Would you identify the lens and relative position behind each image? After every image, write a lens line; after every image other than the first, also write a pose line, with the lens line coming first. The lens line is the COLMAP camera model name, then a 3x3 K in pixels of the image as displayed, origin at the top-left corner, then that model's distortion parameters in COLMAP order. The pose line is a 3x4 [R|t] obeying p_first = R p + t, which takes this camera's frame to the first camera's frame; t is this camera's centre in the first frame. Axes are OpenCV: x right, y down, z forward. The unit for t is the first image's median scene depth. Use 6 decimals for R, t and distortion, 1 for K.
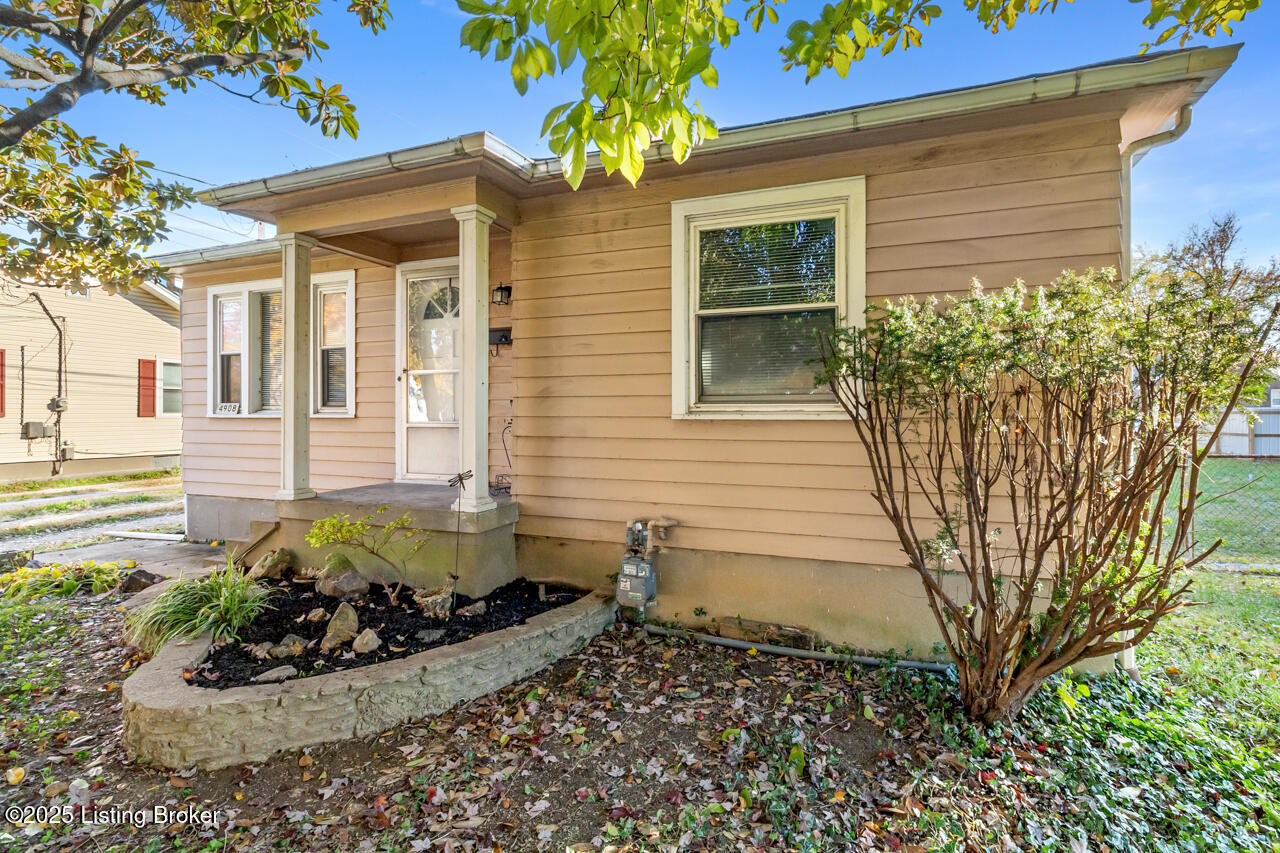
lens RADIAL K [[498.1, 0, 641.6], [0, 498.1, 409.5], [0, 0, 1]] dist [0.001394, 0.000096]
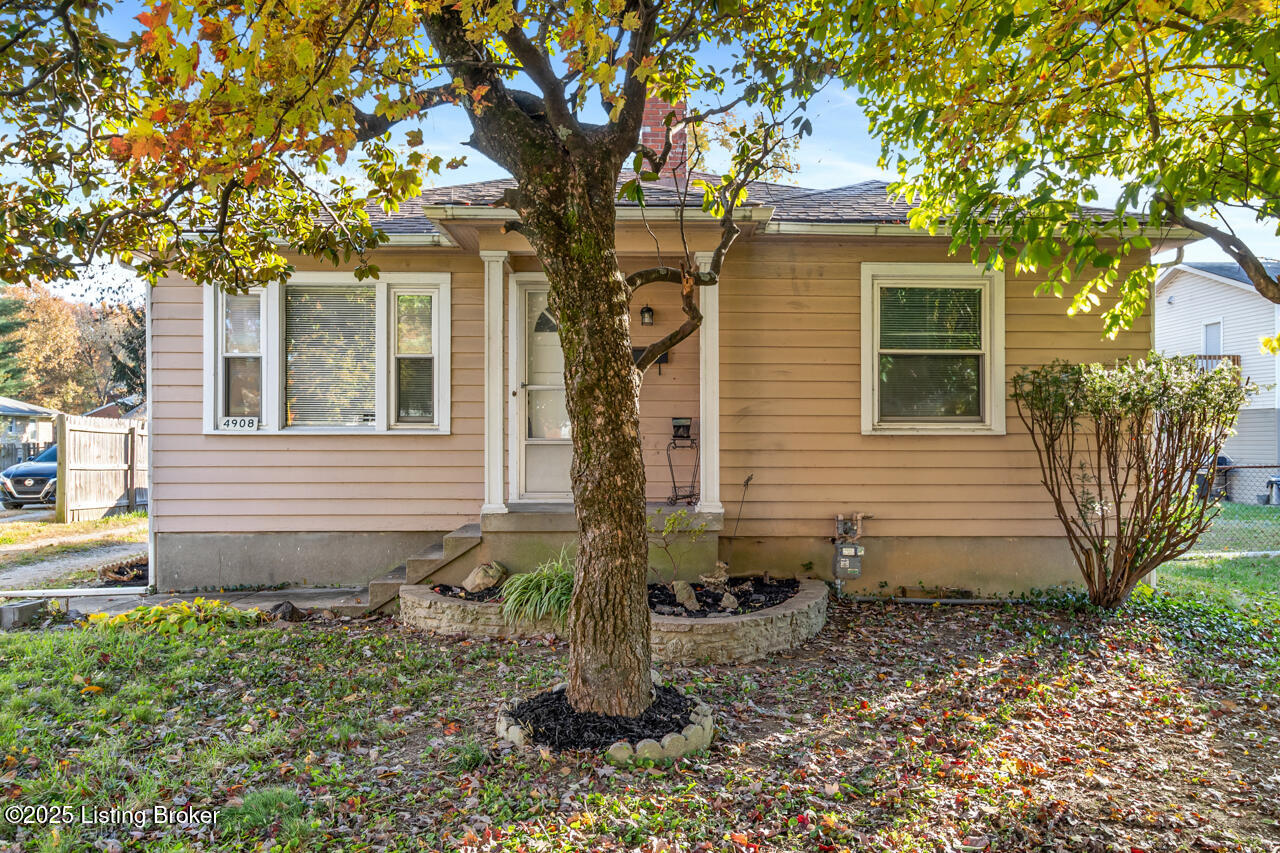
lens RADIAL K [[667.5, 0, 639.8], [0, 667.5, 429.9], [0, 0, 1]] dist [-0.005840, -0.000548]
pose [[0.956190, 0.005341, 0.292699, -0.959175], [-0.005439, 0.999985, -0.000480, 0.010891], [-0.292698, -0.001133, 0.956204, -0.447324]]
